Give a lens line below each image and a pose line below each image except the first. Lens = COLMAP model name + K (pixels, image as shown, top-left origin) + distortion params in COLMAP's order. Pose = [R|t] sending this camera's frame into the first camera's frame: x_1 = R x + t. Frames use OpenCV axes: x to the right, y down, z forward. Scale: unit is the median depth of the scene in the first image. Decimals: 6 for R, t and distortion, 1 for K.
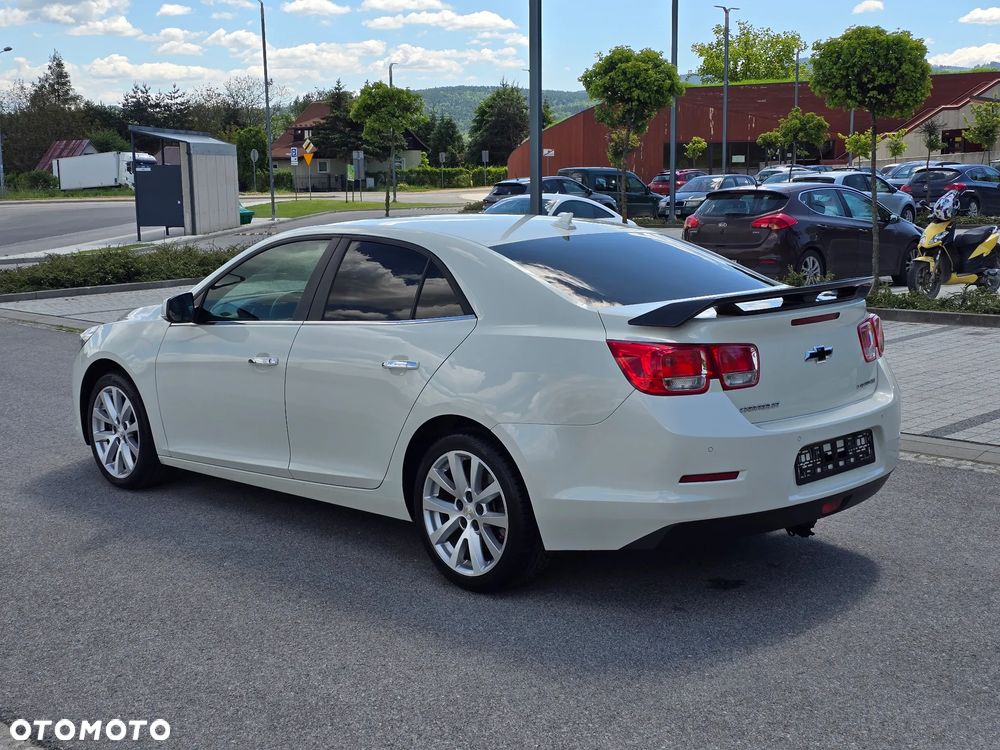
lens RADIAL K [[1327.4, 0, 508.3], [0, 1327.4, 371.0], [0, 0, 1]] dist [0.178613, -0.564718]
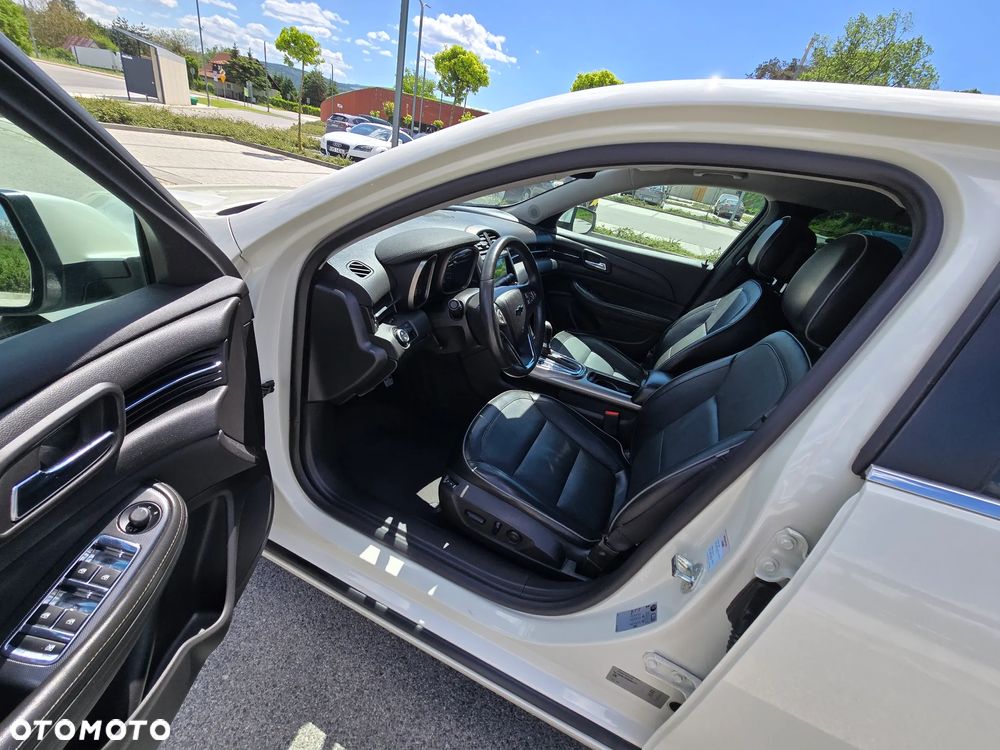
lens RADIAL K [[410.2, 0, 504.9], [0, 410.2, 378.0], [0, 0, 1]] dist [-0.010421, -0.000047]
pose [[0.902971, -0.005118, 0.429672, -0.049179], [-0.157194, 0.926685, 0.341386, -0.013175], [-0.399918, -0.375803, 0.835965, 0.183791]]
